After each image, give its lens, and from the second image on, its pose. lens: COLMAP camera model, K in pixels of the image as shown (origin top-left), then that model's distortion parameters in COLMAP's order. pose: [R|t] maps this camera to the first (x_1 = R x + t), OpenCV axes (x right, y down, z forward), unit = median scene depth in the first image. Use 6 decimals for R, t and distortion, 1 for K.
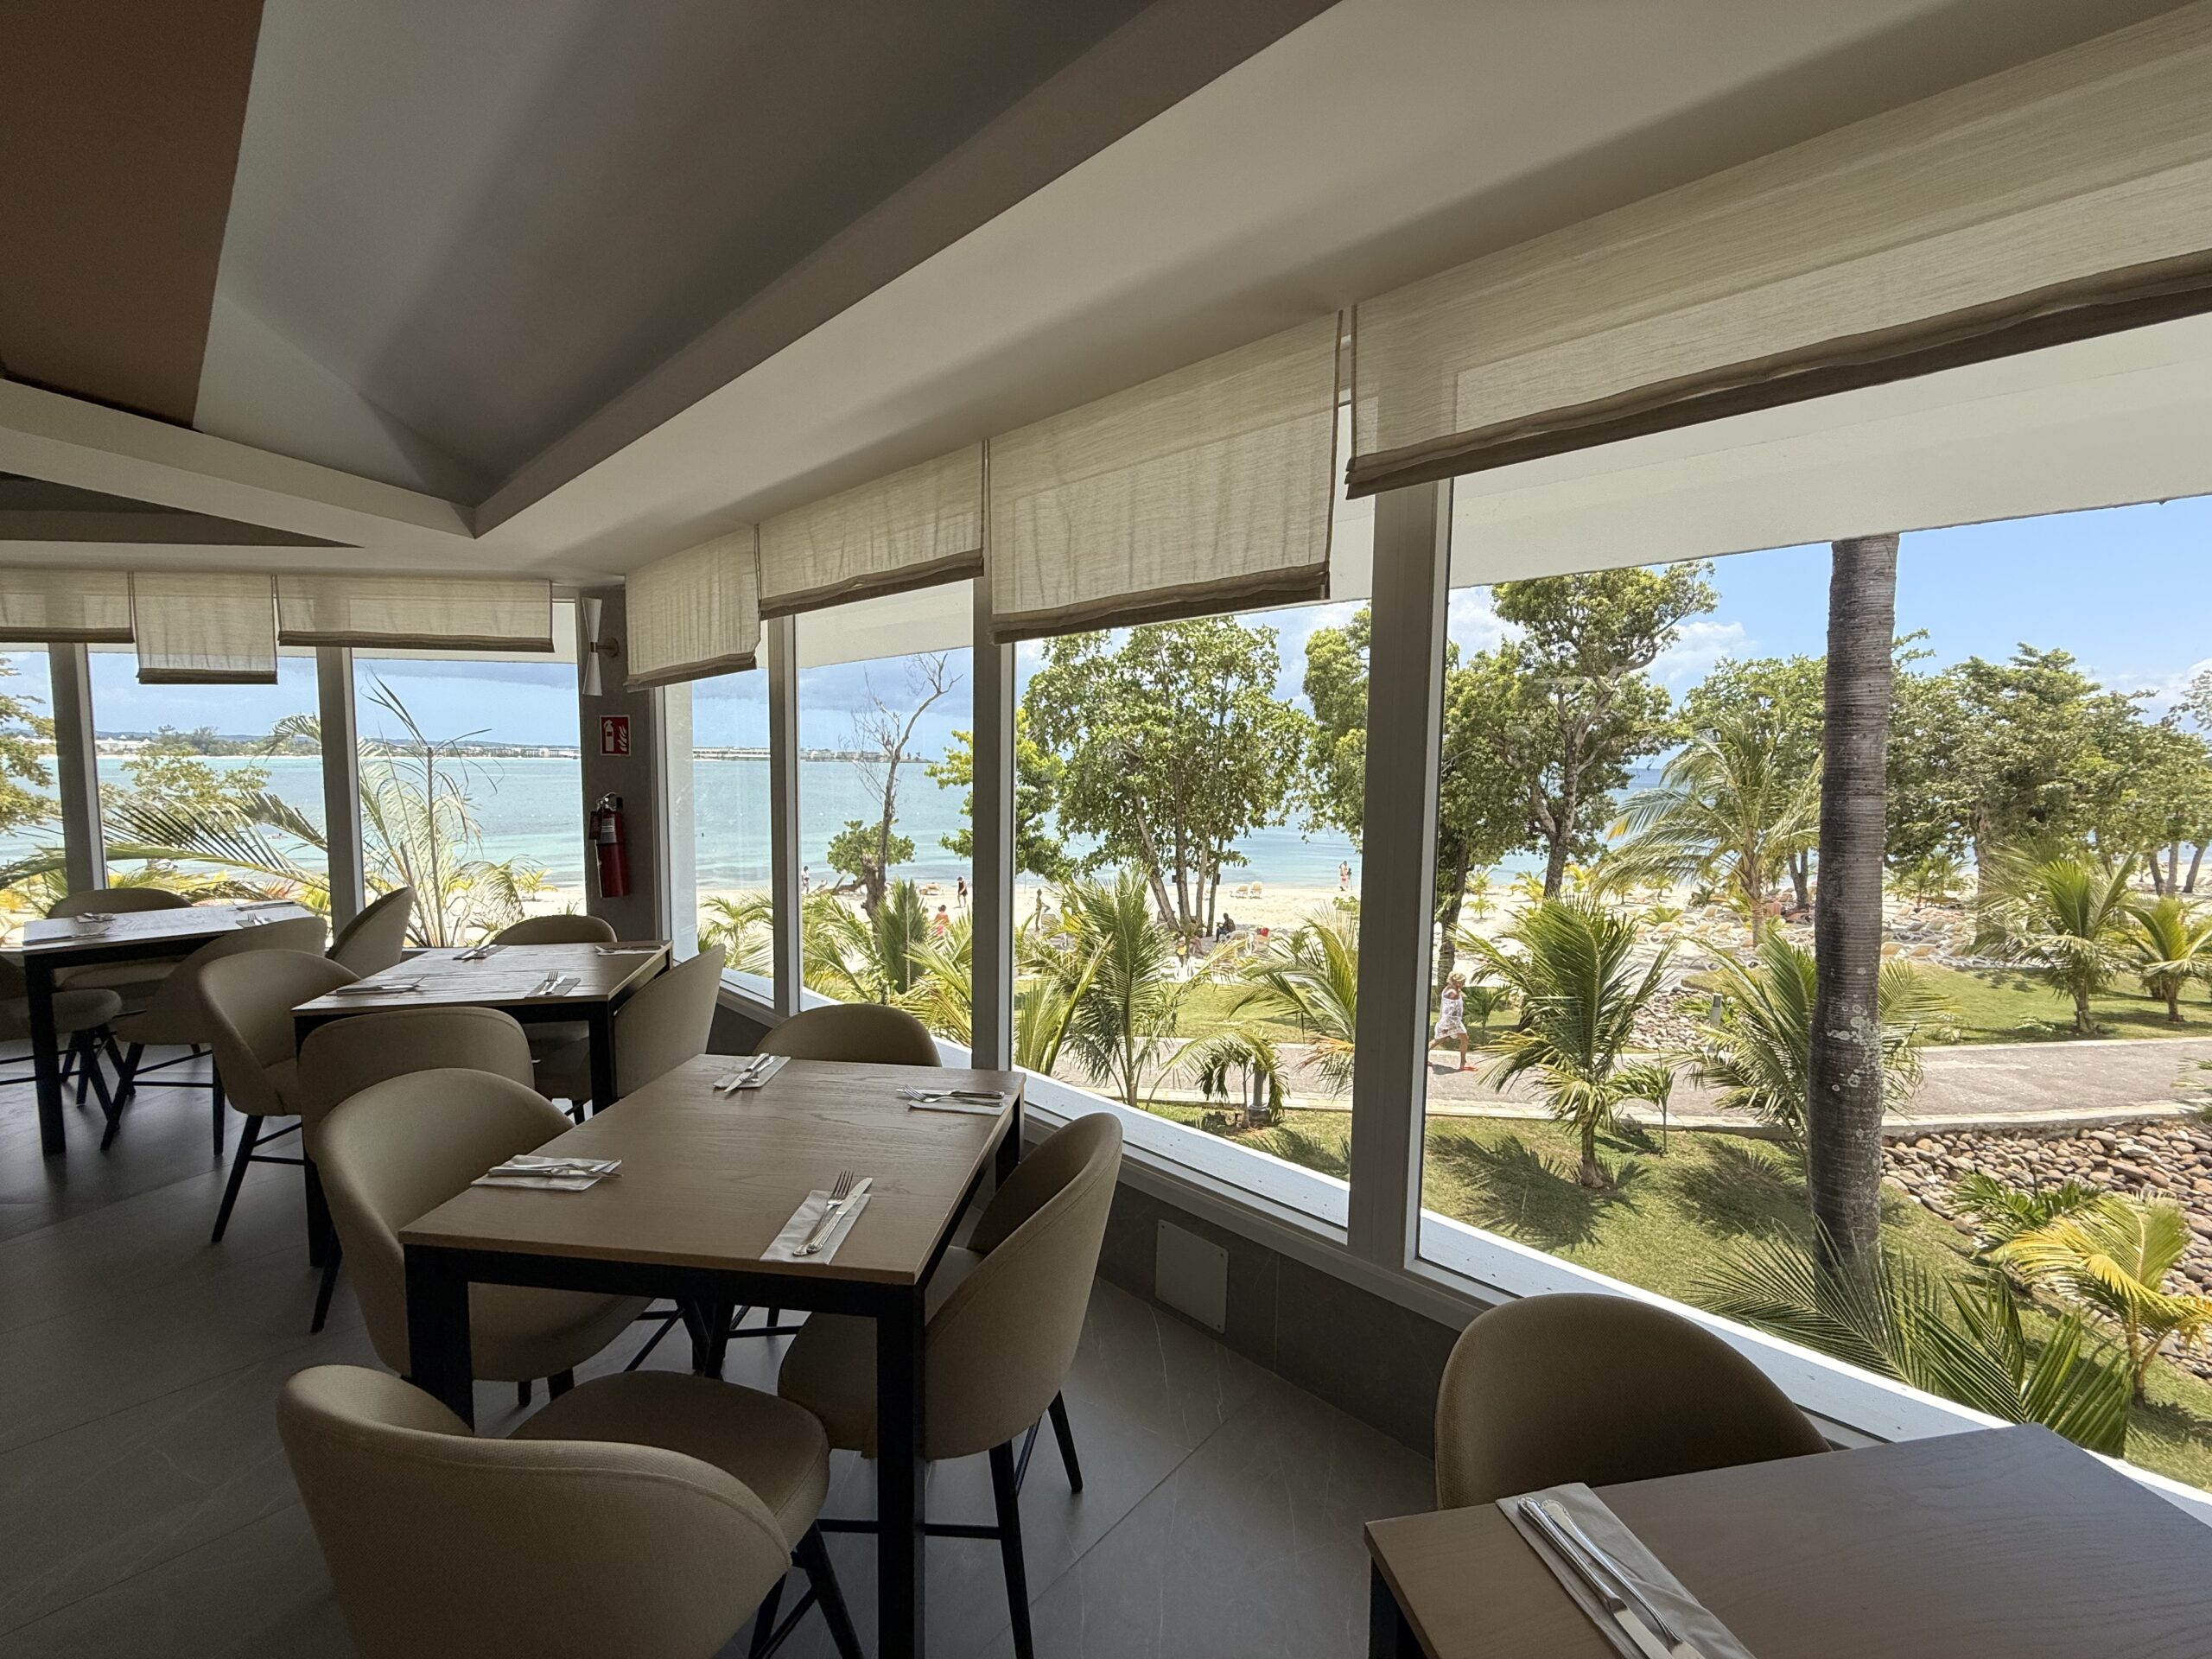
lens RADIAL K [[820.7, 0, 1106.0], [0, 820.7, 829.5], [0, 0, 1]] dist [-0.000864, -0.000231]
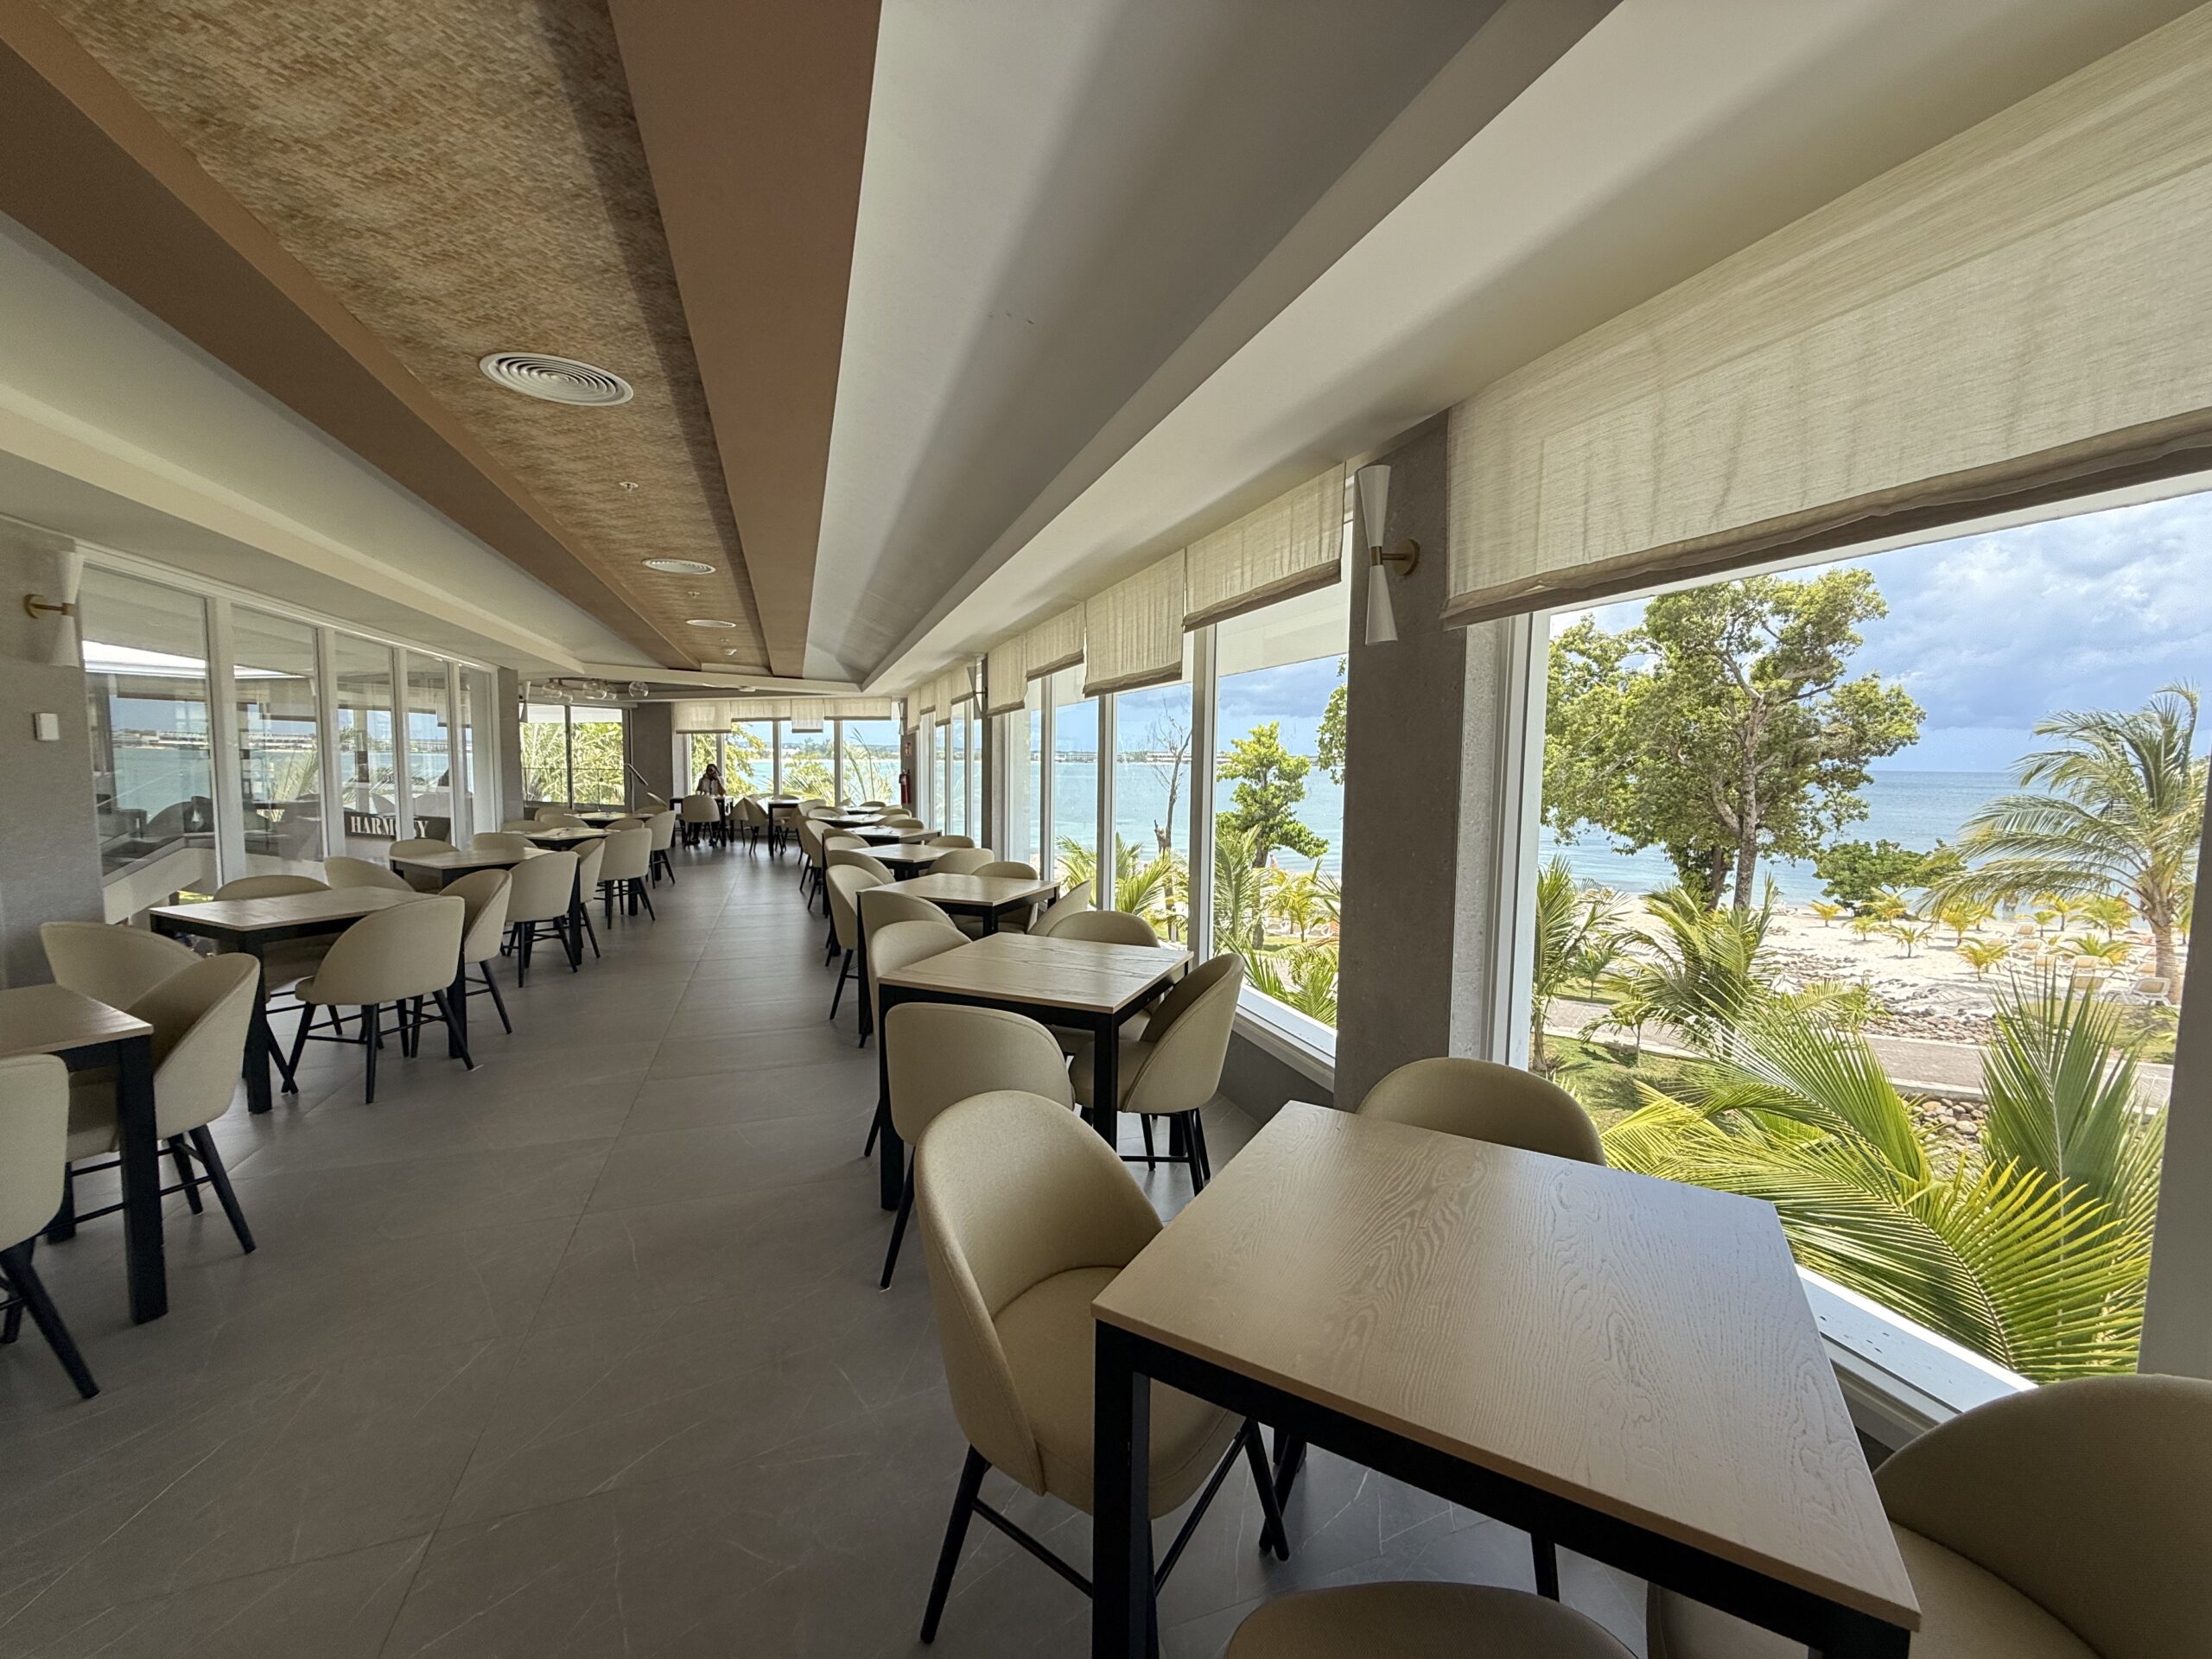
lens RADIAL K [[820.7, 0, 1106.0], [0, 820.7, 829.5], [0, 0, 1]] dist [-0.000864, -0.000231]
pose [[0.885990, 0.030891, -0.462673, 1.054272], [-0.032737, 0.999456, 0.004042, 0.108644], [0.462547, 0.011565, 0.886520, -0.959341]]
